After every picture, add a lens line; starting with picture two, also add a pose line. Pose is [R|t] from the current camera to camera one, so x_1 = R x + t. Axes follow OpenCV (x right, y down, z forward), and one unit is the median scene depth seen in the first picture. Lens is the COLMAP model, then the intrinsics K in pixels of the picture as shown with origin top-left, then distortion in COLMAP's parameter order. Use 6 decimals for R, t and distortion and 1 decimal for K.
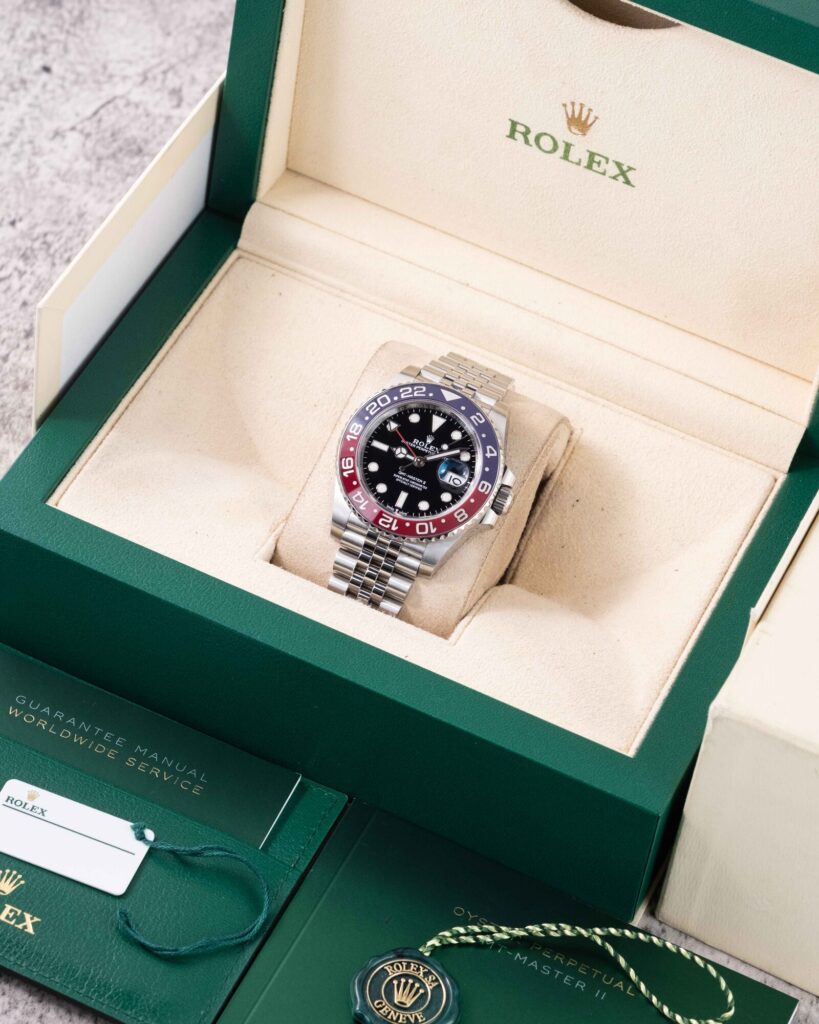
lens RADIAL K [[4402.2, 0, 411.0], [0, 4402.2, 516.2], [0, 0, 1]] dist [0.217956, 0.000000]
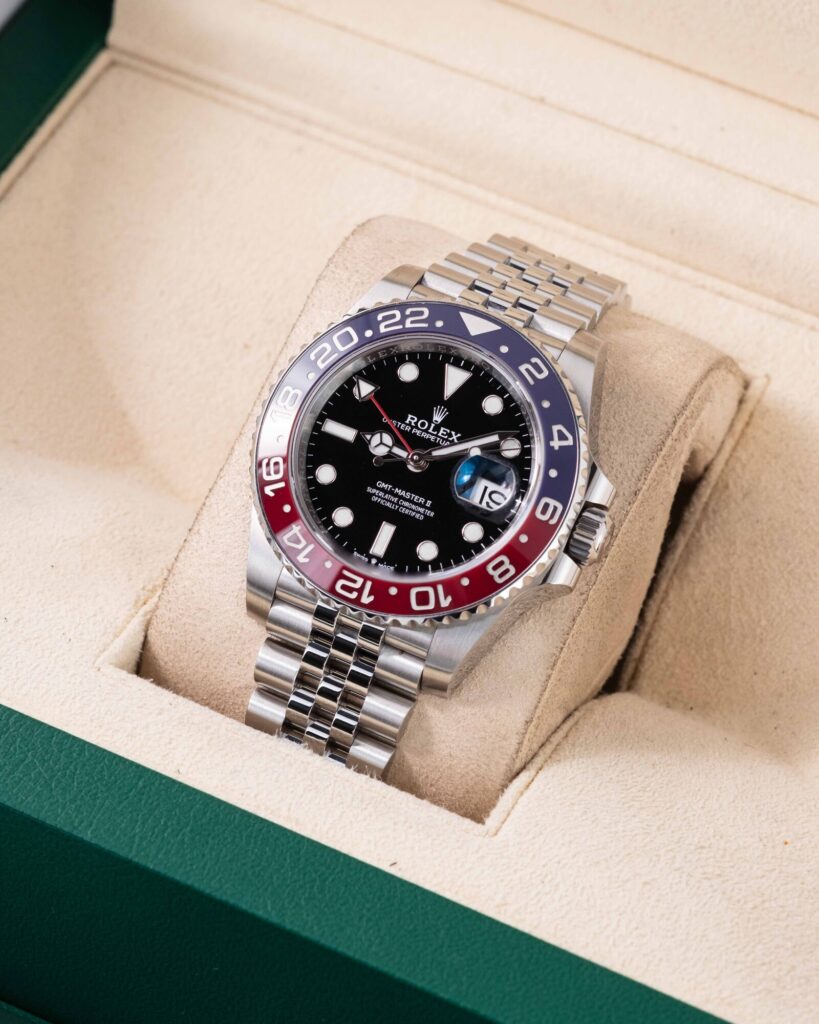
lens RADIAL K [[4402.2, 0, 404.7], [0, 4402.2, 504.7], [0, 0, 1]] dist [0.217956, 0.000000]
pose [[0.994288, -0.027809, -0.103048, 0.050930], [0.030921, 0.999109, 0.028721, -0.021636], [0.102158, -0.031743, 0.994262, 0.508101]]
